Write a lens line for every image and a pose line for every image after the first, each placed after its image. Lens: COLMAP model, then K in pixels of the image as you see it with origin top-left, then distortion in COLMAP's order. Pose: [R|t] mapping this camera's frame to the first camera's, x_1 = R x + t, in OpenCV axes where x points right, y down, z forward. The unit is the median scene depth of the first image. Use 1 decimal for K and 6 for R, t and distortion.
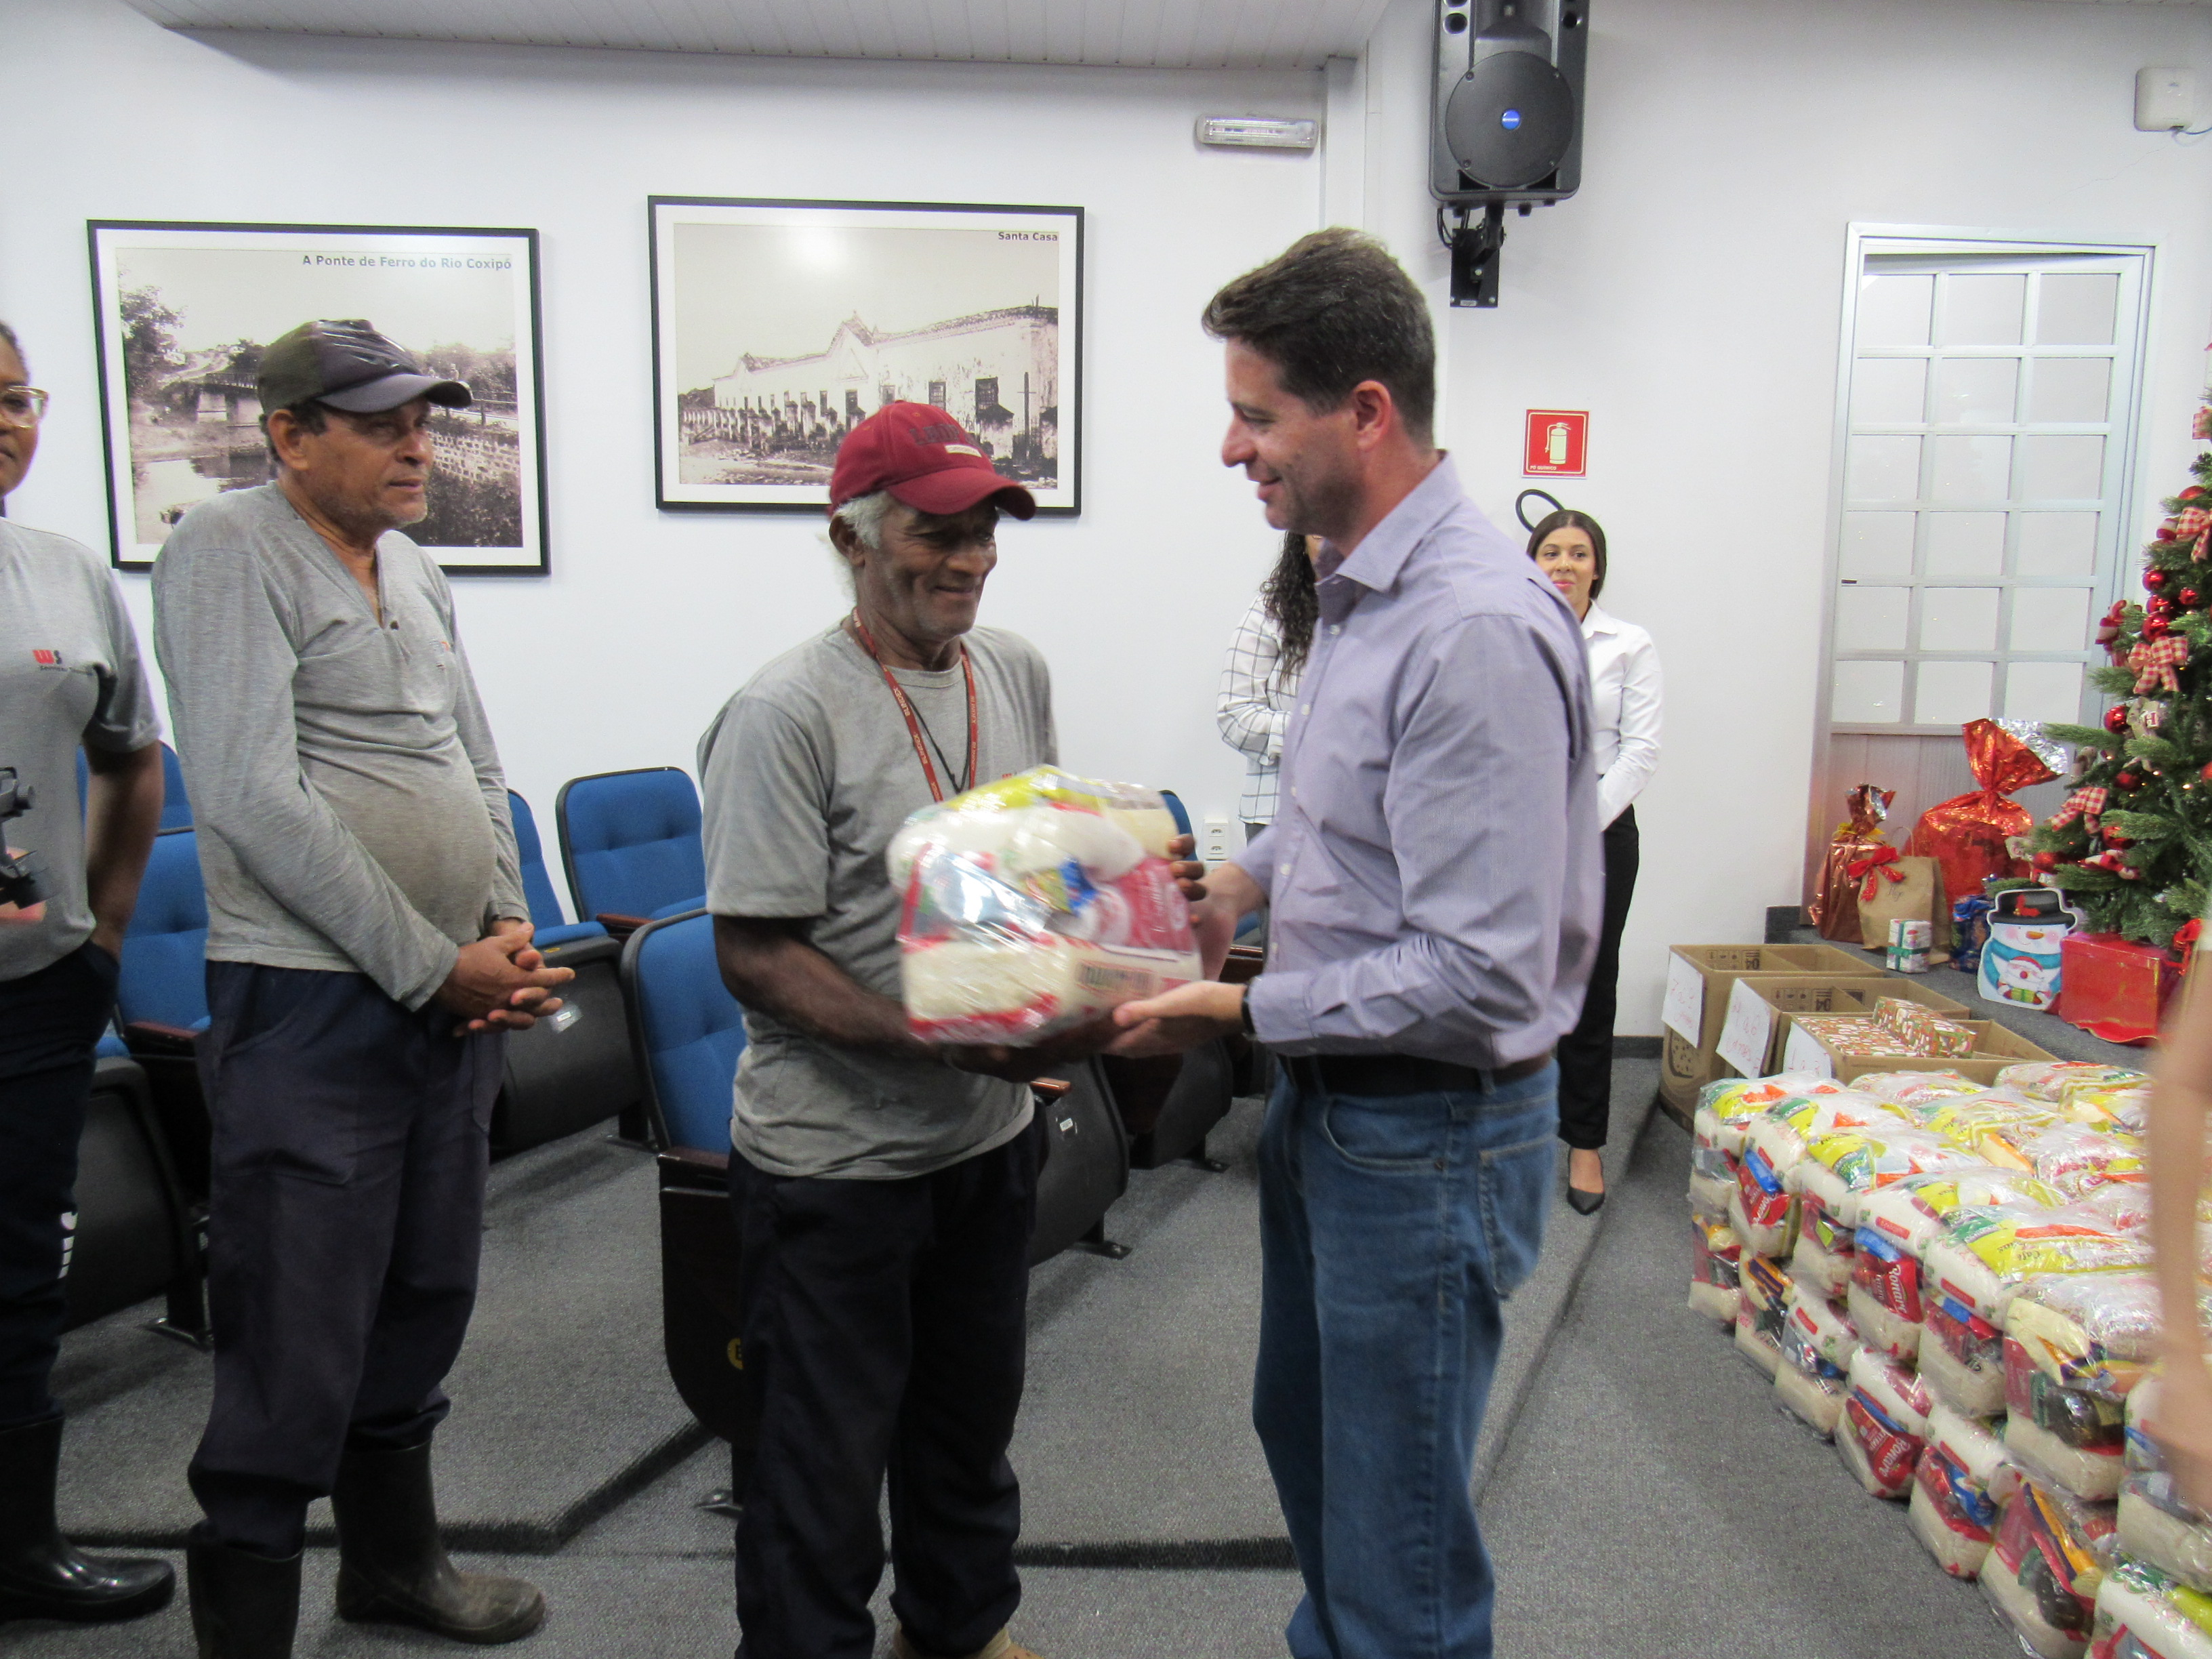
lens RADIAL K [[1579.8, 0, 1093.0], [0, 1579.8, 828.8], [0, 0, 1]] dist [-0.027465, 0.001435]
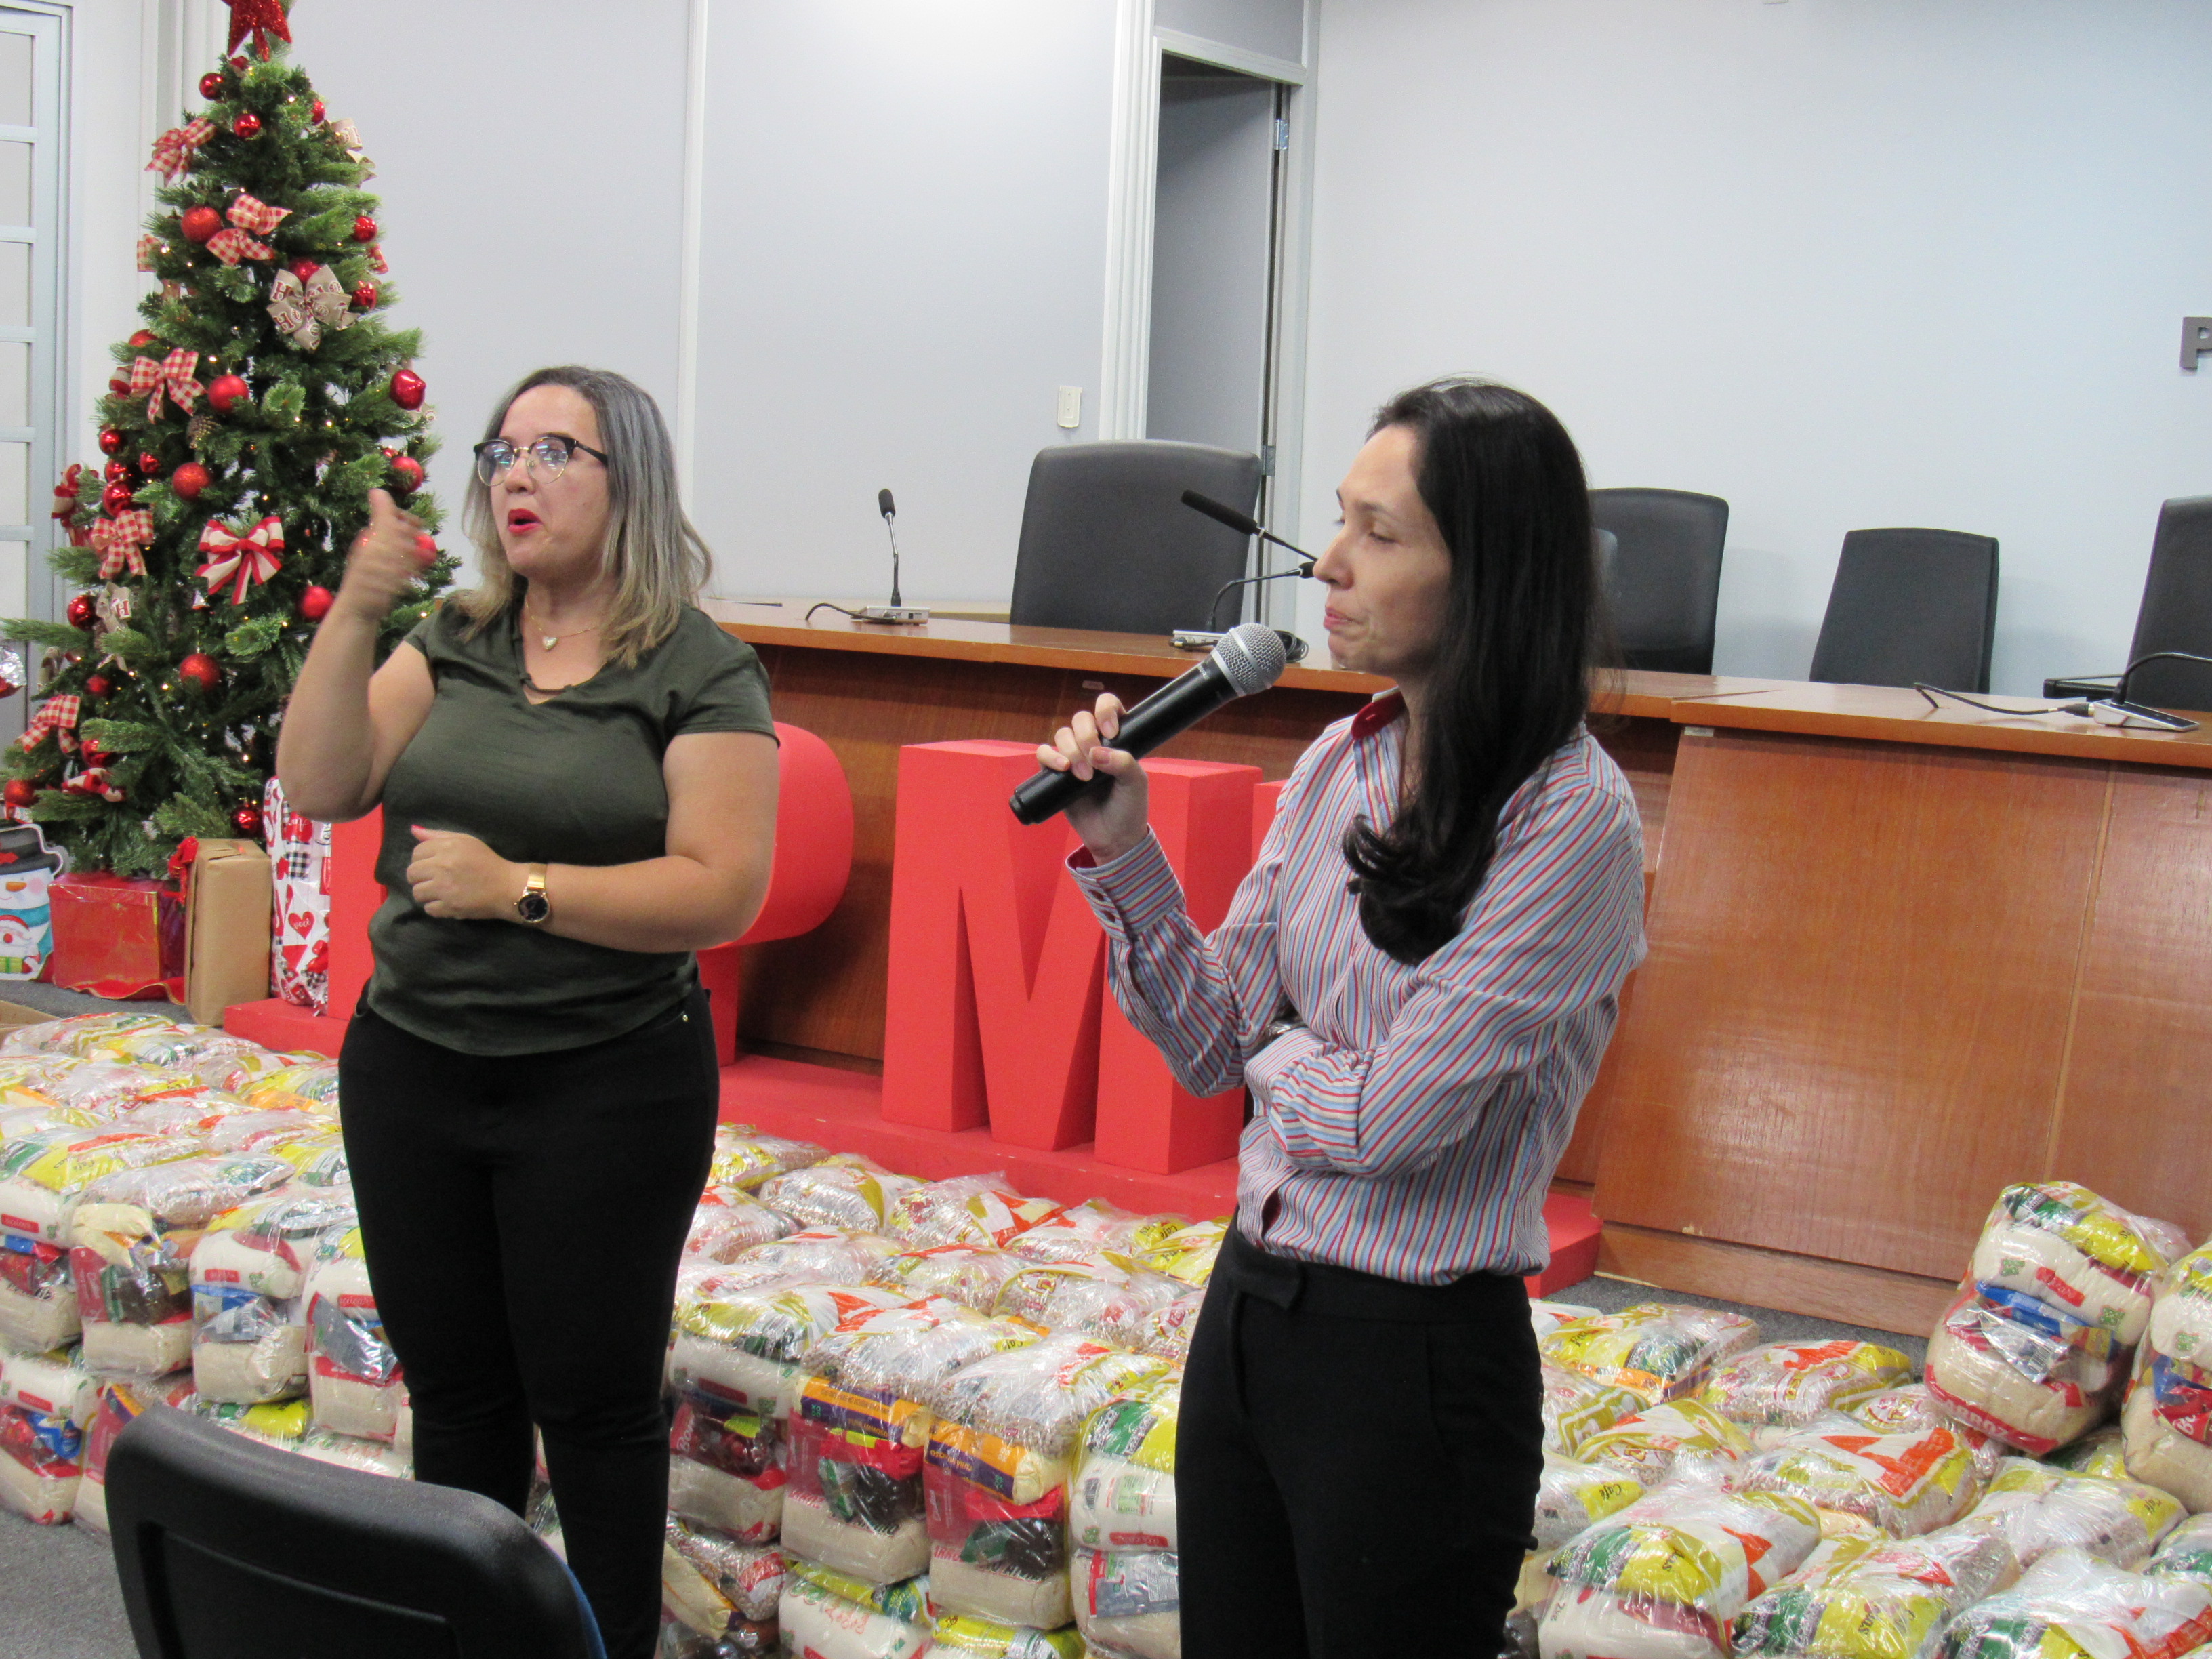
lens RADIAL K [[3160.8, 0, 1094.2], [0, 3160.8, 824.2], [0, 0, 1]] dist [-0.073329, 0.000000]
pose [[0.610427, -0.068704, 0.789087, -0.309729], [0.080420, 0.996459, 0.024548, 0.041344], [-0.787979, 0.048474, 0.613790, -0.399566]]
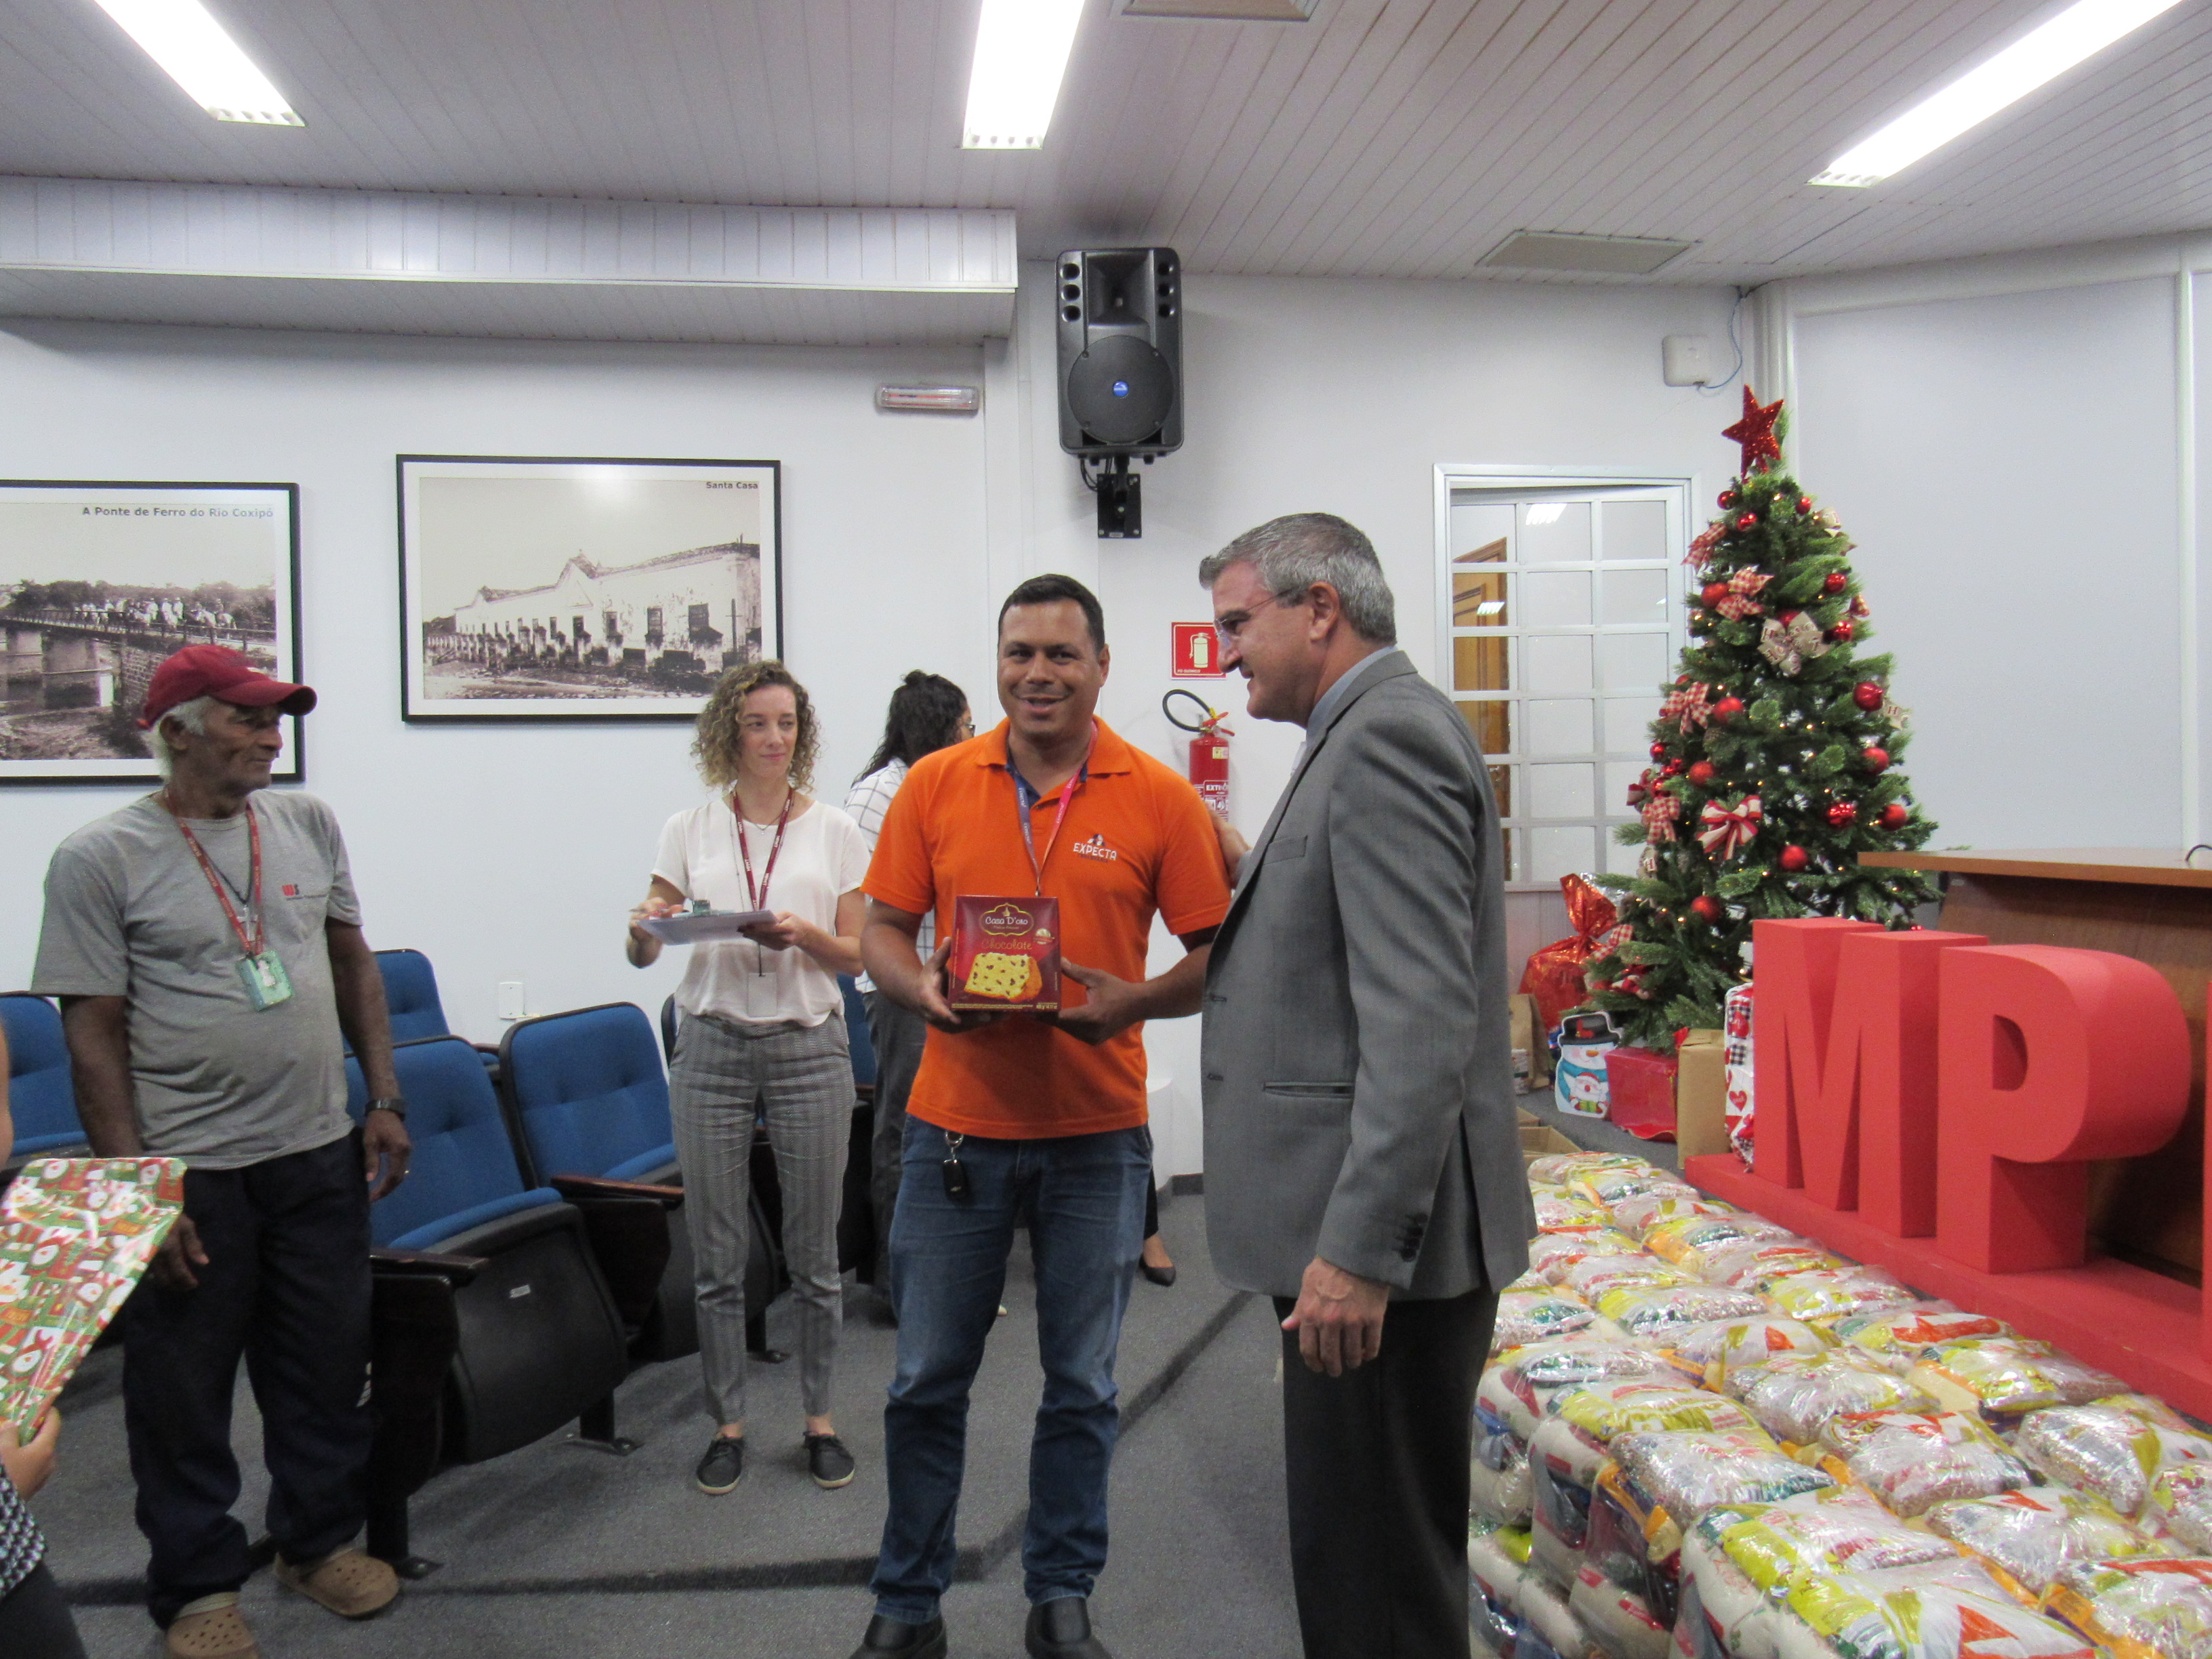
lens RADIAL K [[1579.8, 0, 1093.2], [0, 1579.8, 834.3], [0, 0, 1]] dist [-0.027465, 0.001435]
pose [[0.996669, -0.025845, 0.077346, 0.142650], [0.035343, 0.991643, -0.124075, 0.038058], [-0.073493, 0.126395, 0.989254, -0.156519]]
